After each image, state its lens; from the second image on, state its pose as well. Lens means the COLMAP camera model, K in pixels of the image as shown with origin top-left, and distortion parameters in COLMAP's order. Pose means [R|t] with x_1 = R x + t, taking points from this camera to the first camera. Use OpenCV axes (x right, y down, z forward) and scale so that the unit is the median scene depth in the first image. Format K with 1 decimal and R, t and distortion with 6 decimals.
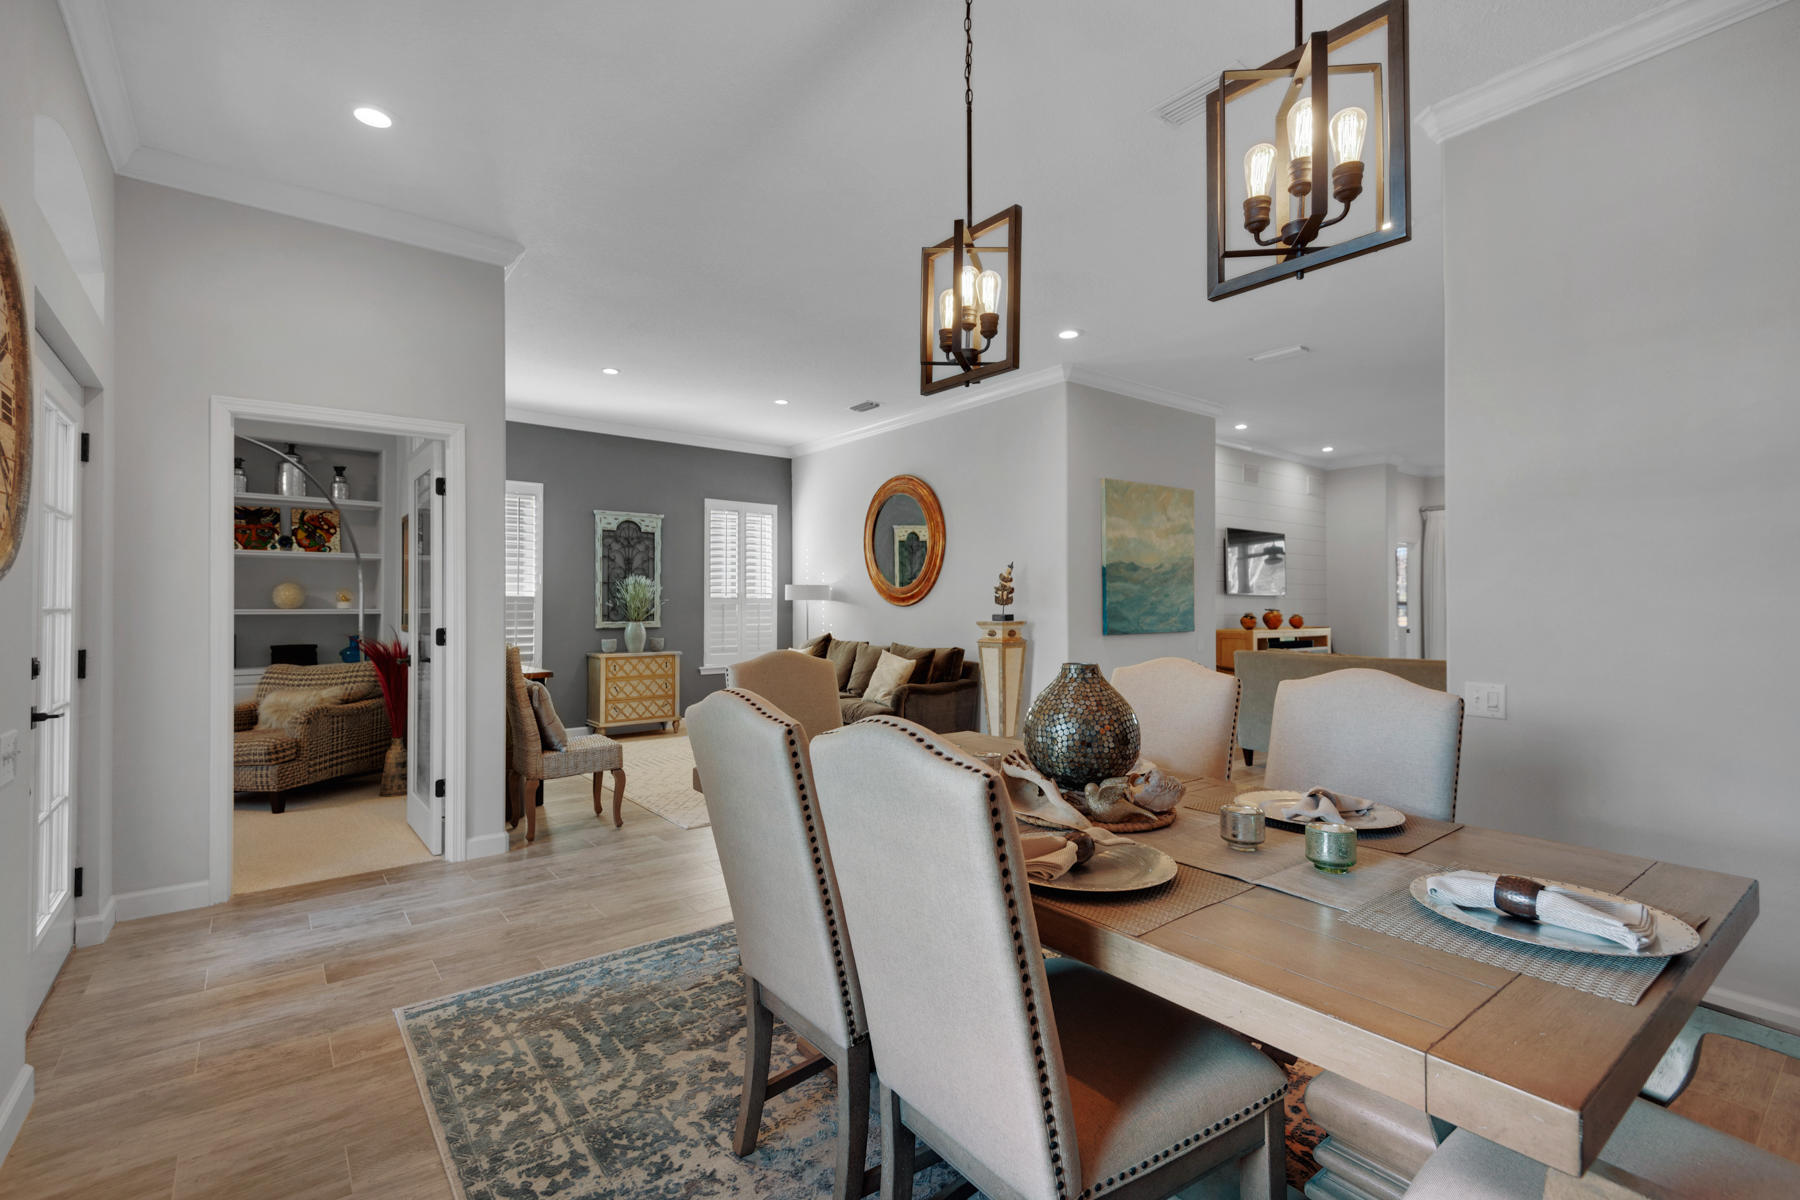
lens RADIAL K [[820.2, 0, 905.0], [0, 820.2, 604.9], [0, 0, 1]] dist [-0.002416, -0.000562]
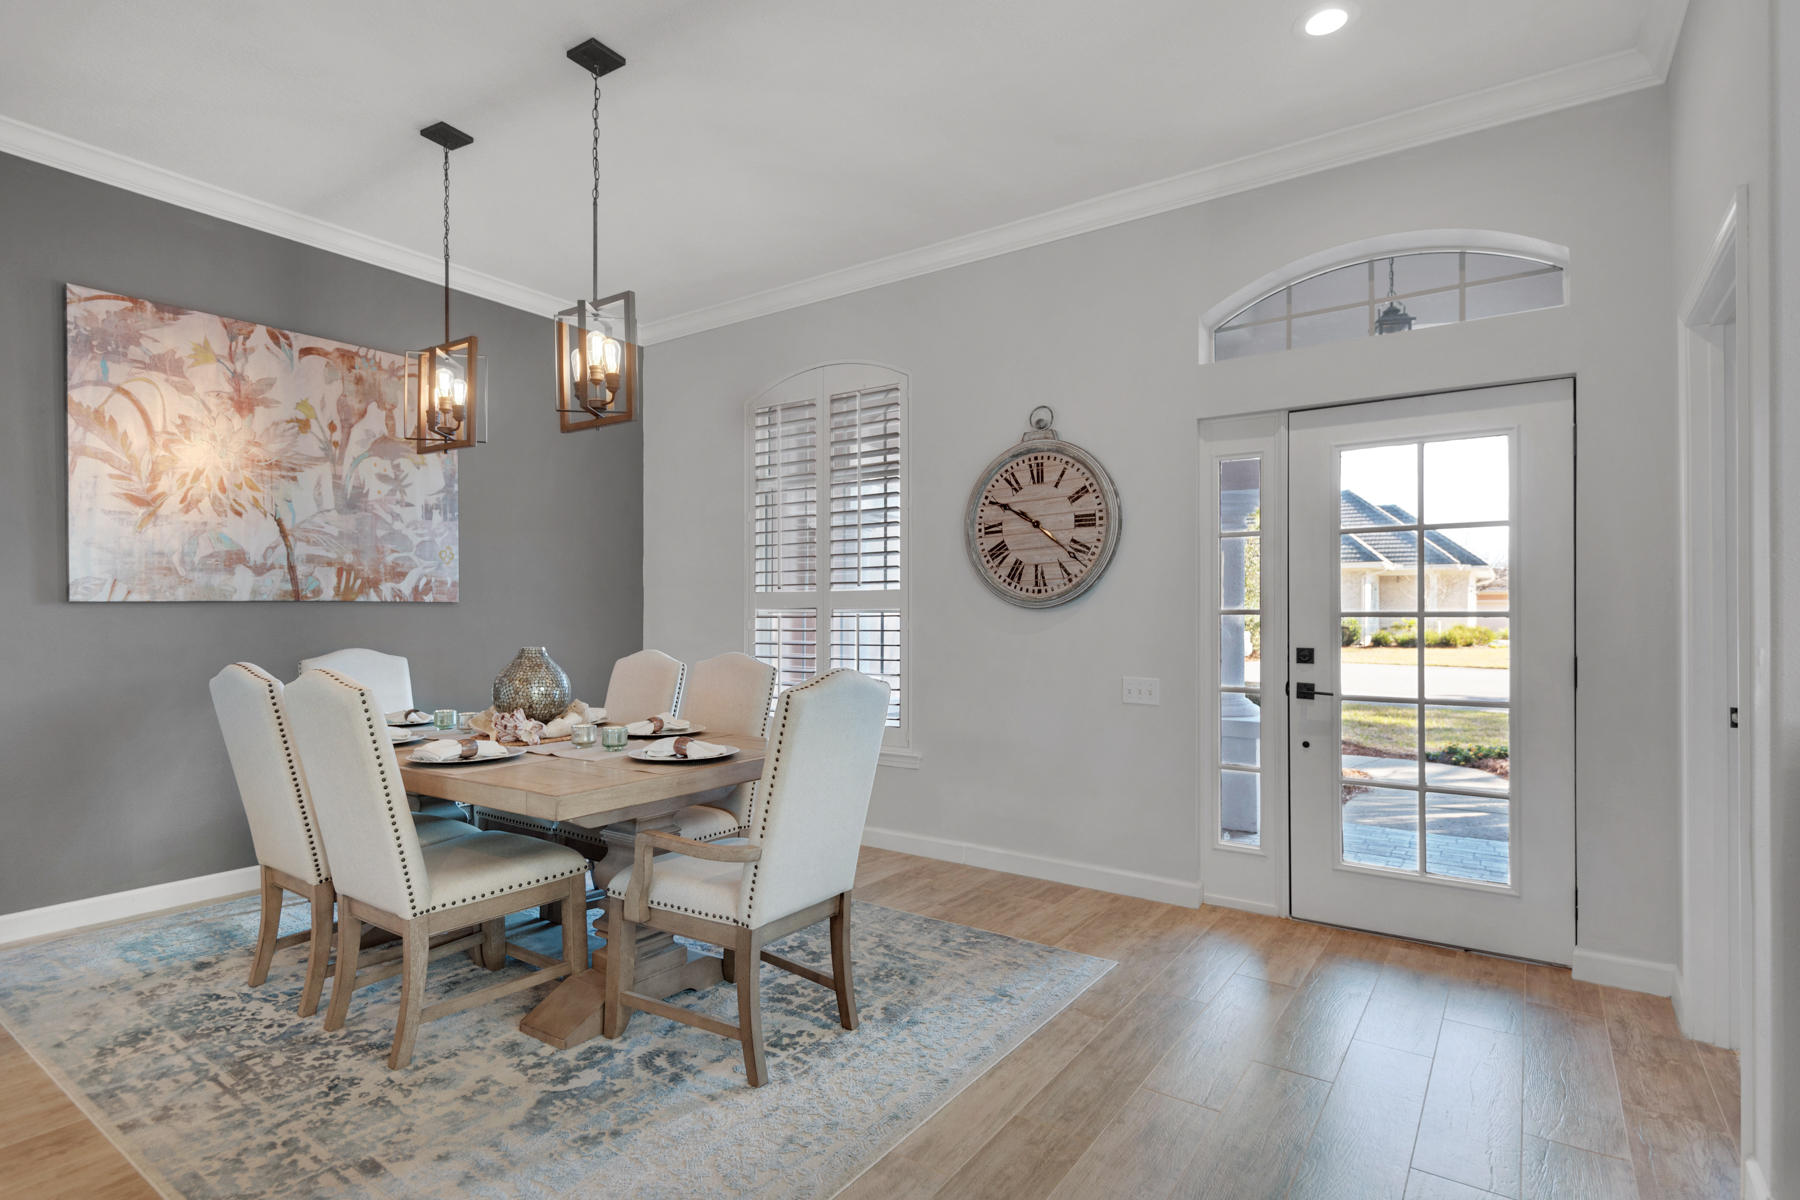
lens RADIAL K [[905.7, 0, 896.3], [0, 905.7, 609.0], [0, 0, 1]] dist [0.033642, -0.021025]
pose [[-0.960136, -0.003396, -0.279514, 0.013531], [-0.000529, 0.999946, -0.010332, 0.003258], [0.279534, -0.009773, -0.960086, 0.694842]]
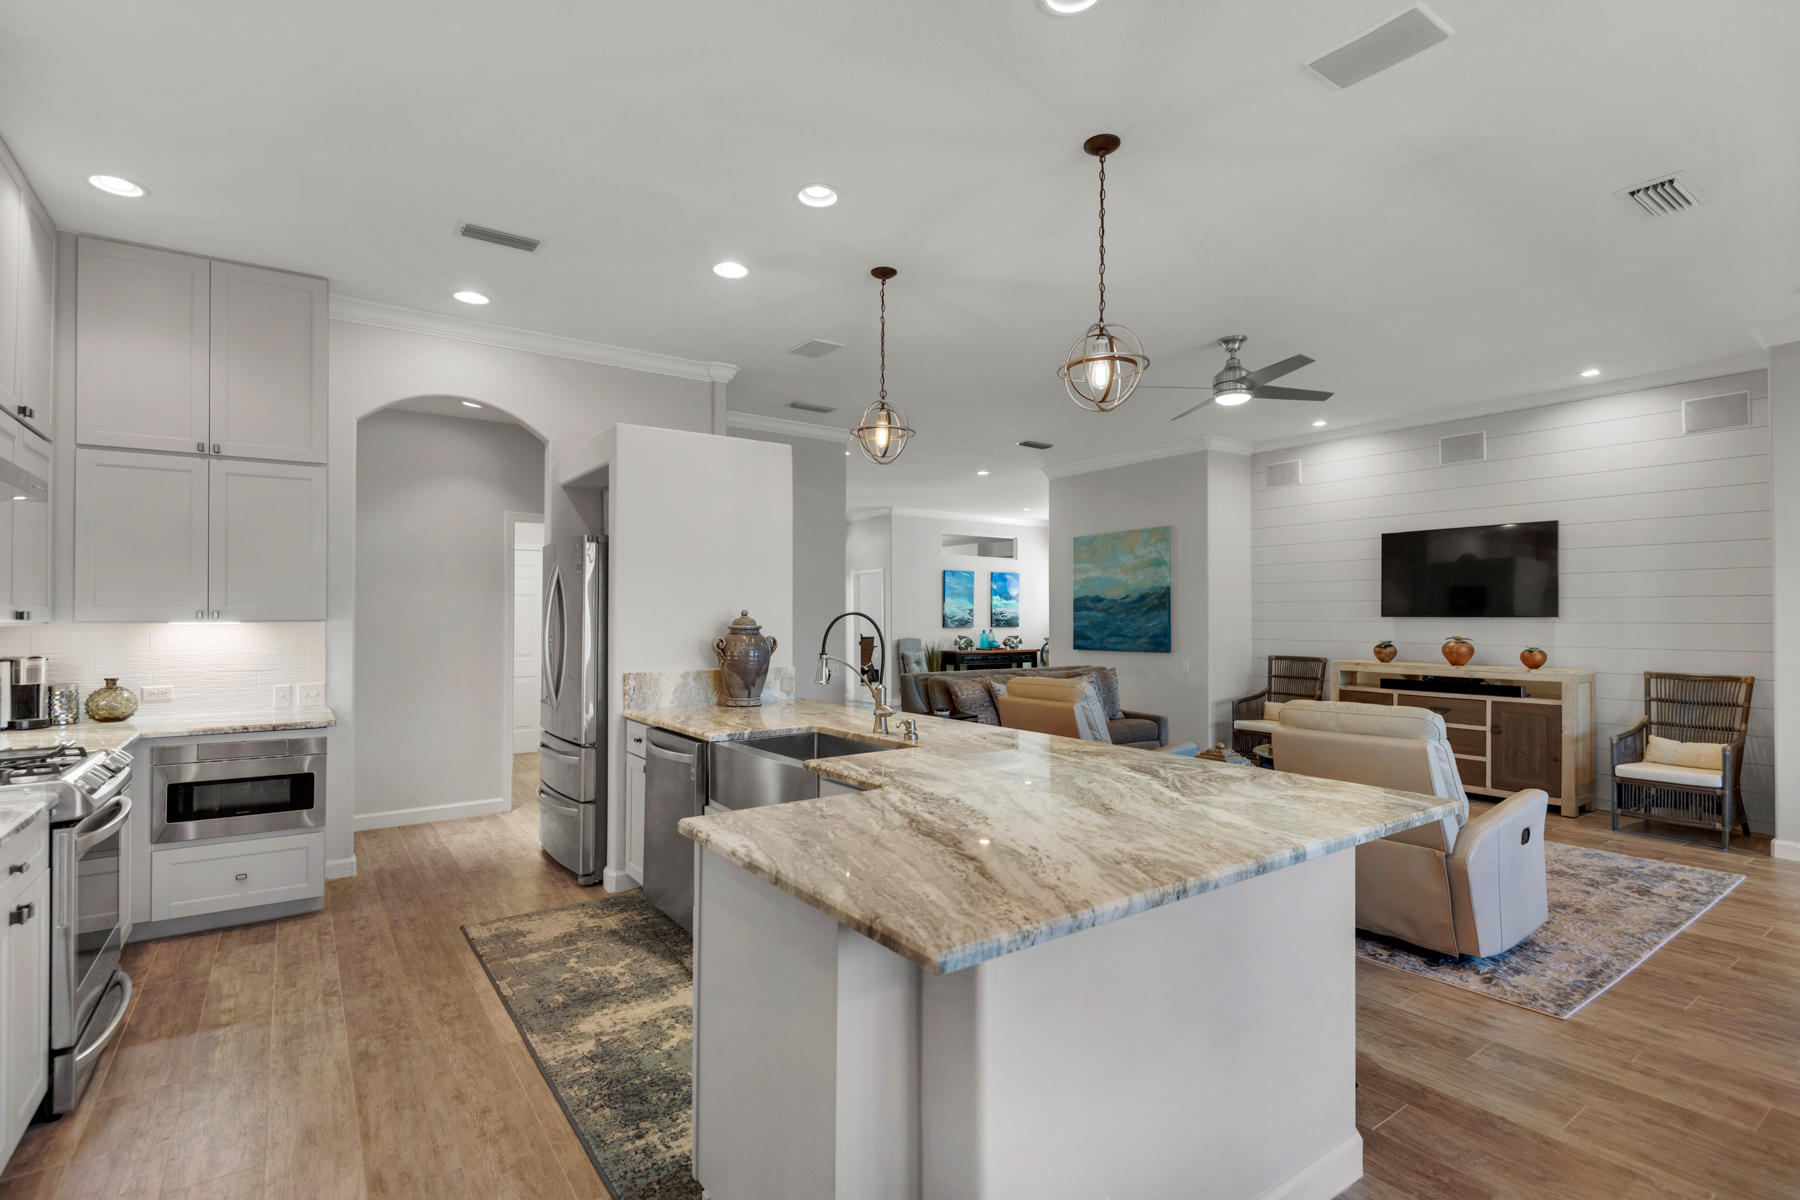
lens RADIAL K [[841.3, 0, 895.9], [0, 841.3, 614.0], [0, 0, 1]] dist [-0.002308, -0.000980]
pose [[-0.050638, -0.001819, -0.998715, 1.390484], [0.004789, 0.999986, -0.002064, -0.018133], [0.998706, -0.004888, -0.050628, 0.631630]]
